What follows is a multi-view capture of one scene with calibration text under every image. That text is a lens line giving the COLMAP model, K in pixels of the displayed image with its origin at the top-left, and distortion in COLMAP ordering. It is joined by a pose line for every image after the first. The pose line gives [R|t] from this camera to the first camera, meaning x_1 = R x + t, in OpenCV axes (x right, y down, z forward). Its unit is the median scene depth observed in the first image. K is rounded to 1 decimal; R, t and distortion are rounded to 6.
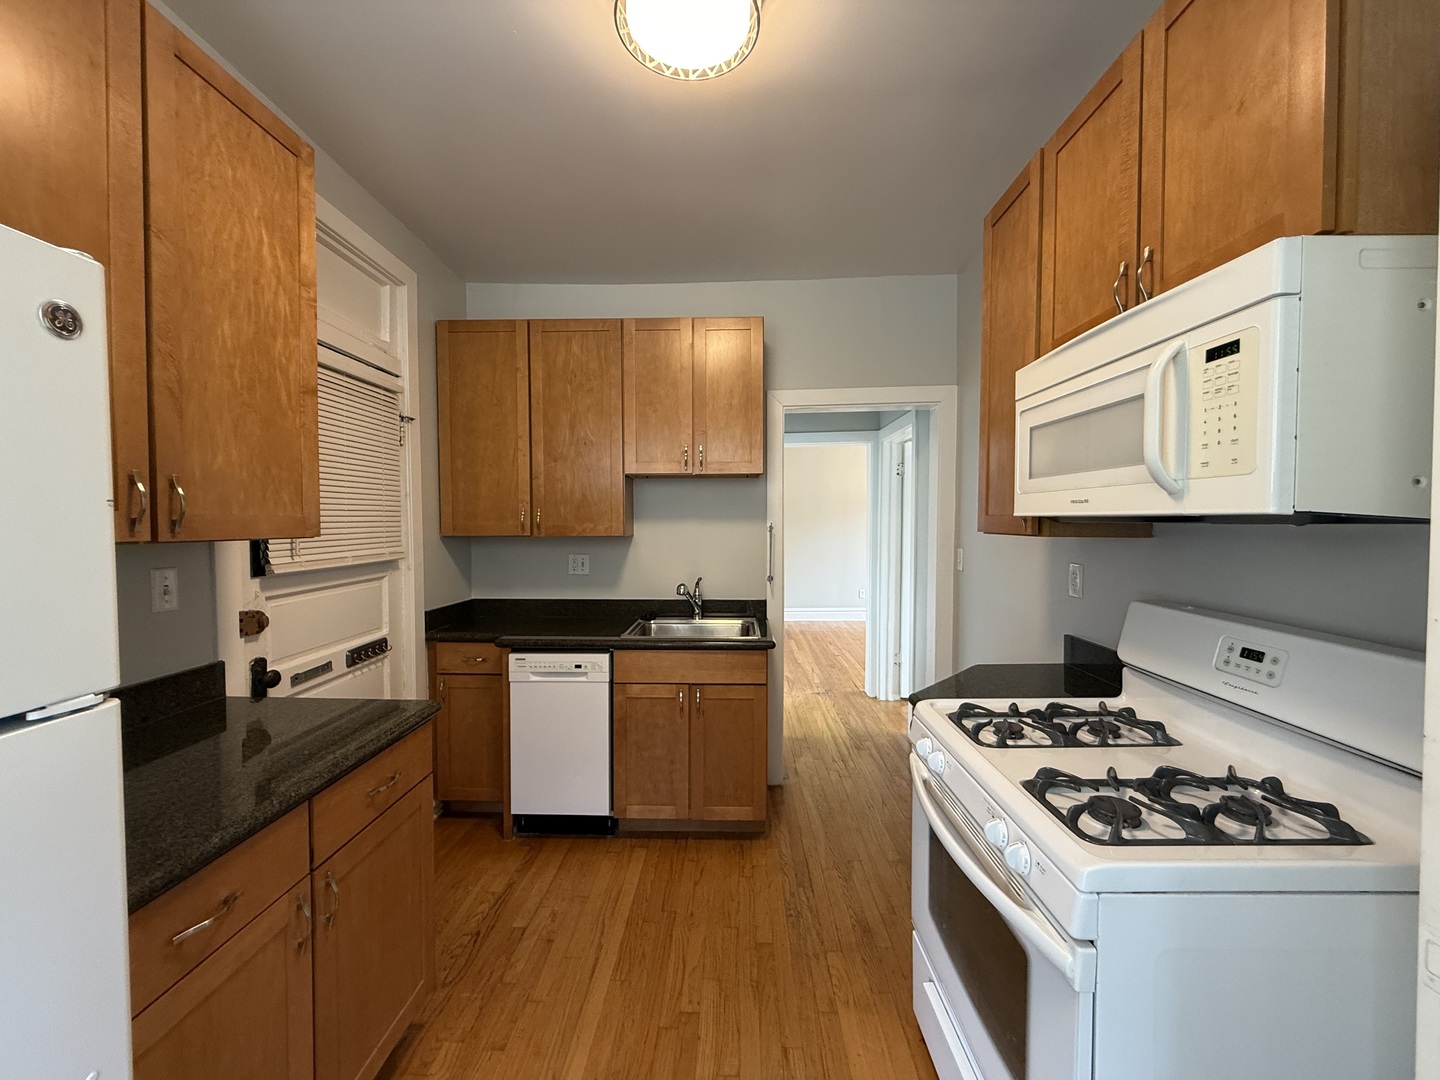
lens RADIAL K [[570.5, 0, 713.9], [0, 570.5, 539.6], [0, 0, 1]] dist [-0.003237, 0.000533]
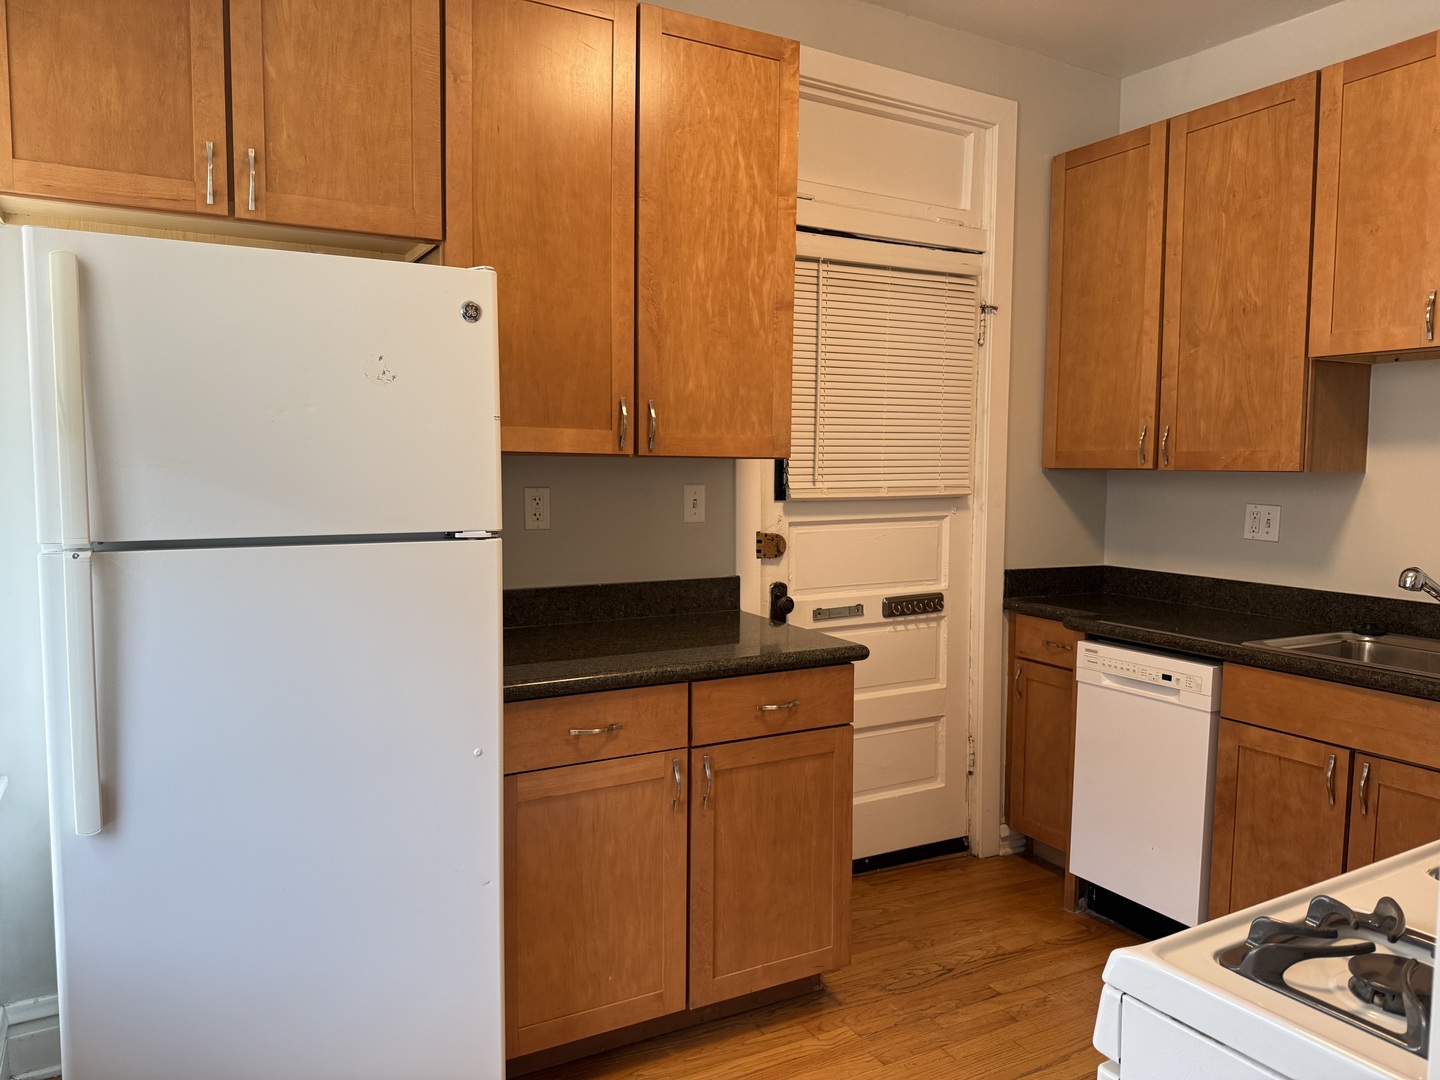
lens RADIAL K [[1011.7, 0, 726.5], [0, 1011.7, 550.6], [0, 0, 1]] dist [0.053610, -0.066775]
pose [[0.518338, 0.081227, -0.851309, 0.445348], [-0.035515, 0.996665, 0.073472, 0.018891], [0.854438, -0.007849, 0.519494, 0.009418]]
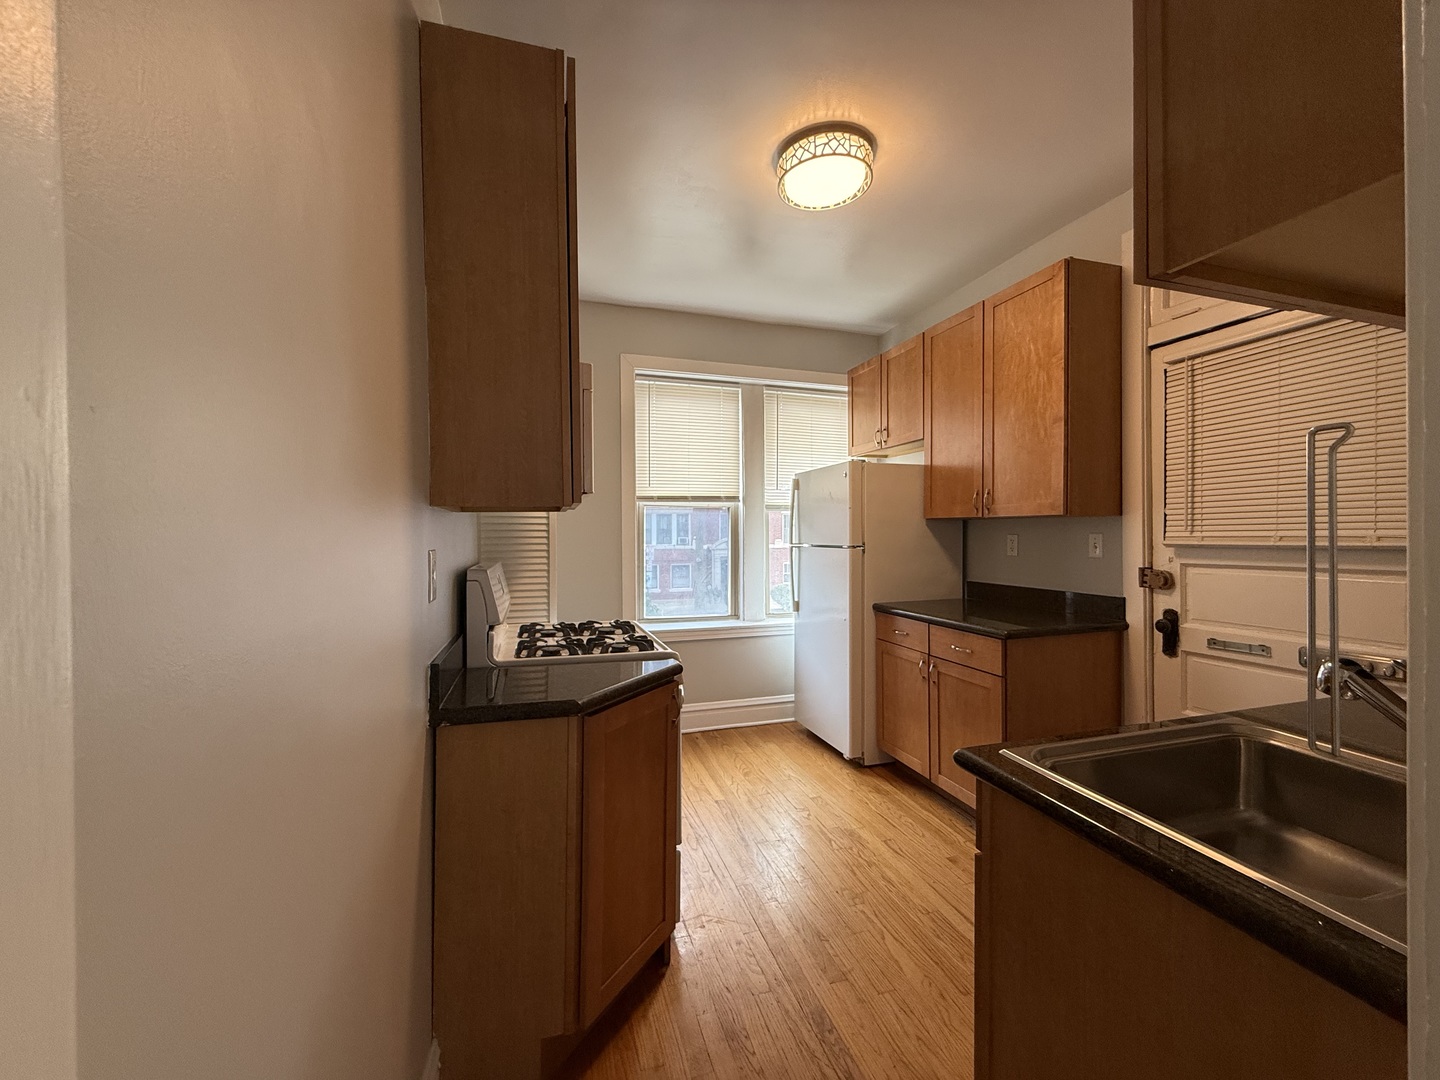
lens RADIAL K [[570.5, 0, 713.0], [0, 570.5, 537.5], [0, 0, 1]] dist [-0.003237, 0.000533]
pose [[-0.947691, 0.012378, -0.318950, 0.405988], [-0.000356, 0.999206, 0.039834, -0.003050], [0.319190, 0.037864, -0.946934, 1.307369]]
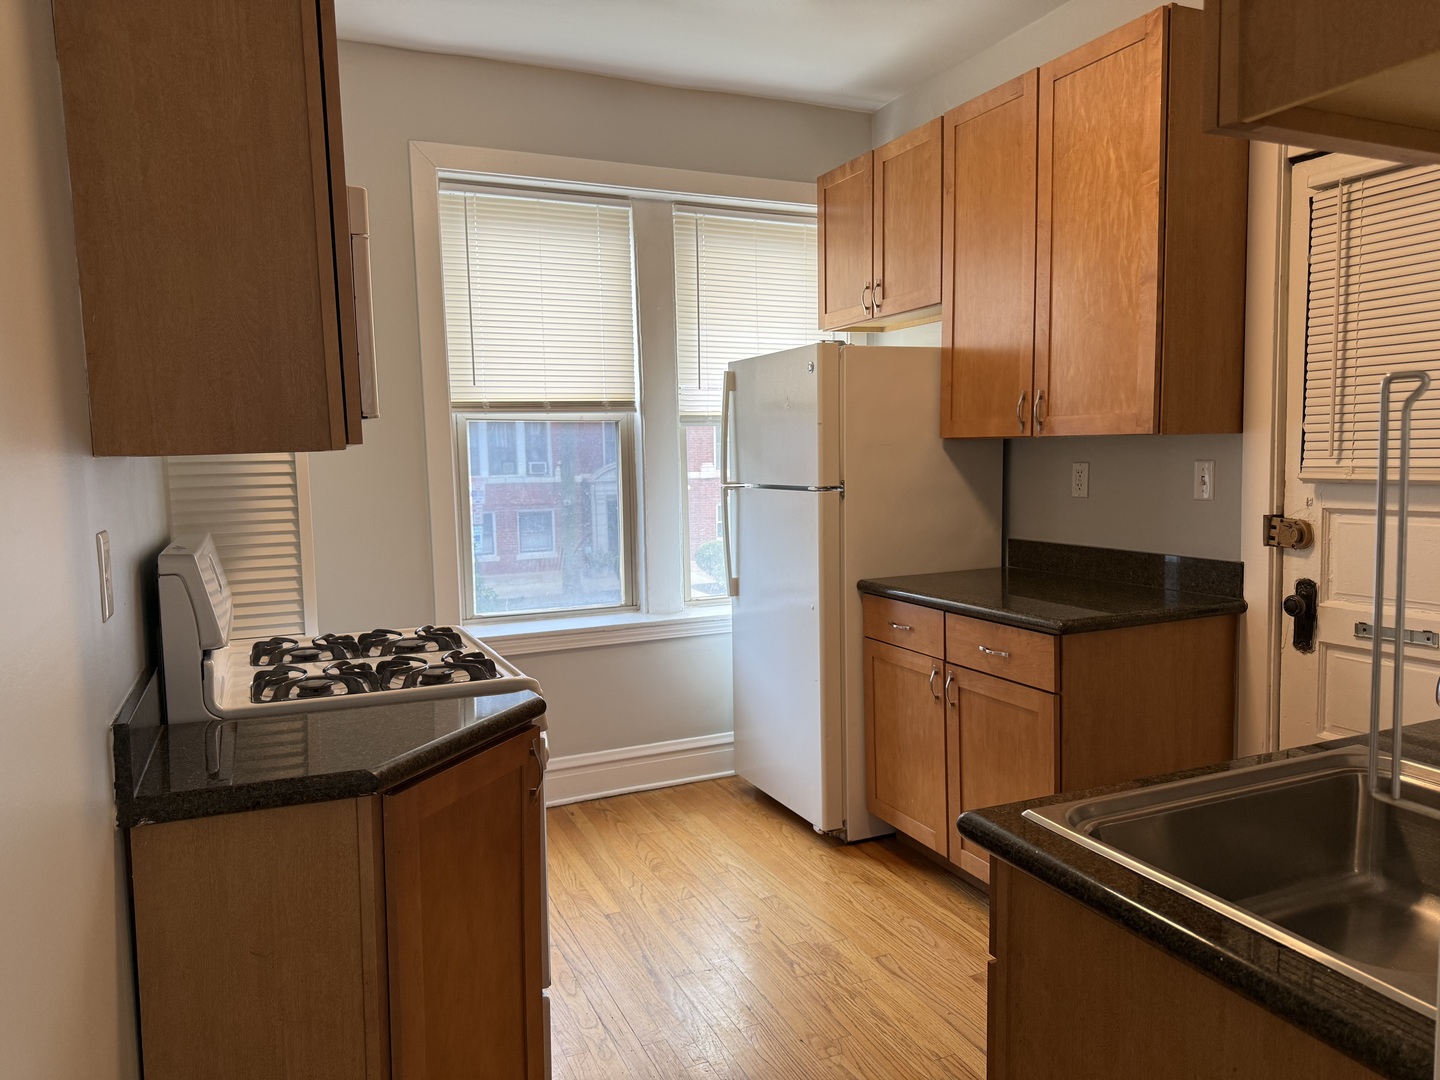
lens RADIAL K [[1011.7, 0, 715.6], [0, 1011.7, 543.5], [0, 0, 1]] dist [0.053610, -0.066775]
pose [[-0.901426, 0.064790, -0.428059, 0.420995], [0.011888, 0.992070, 0.125122, -0.027412], [0.432771, 0.107700, -0.895048, 1.357530]]
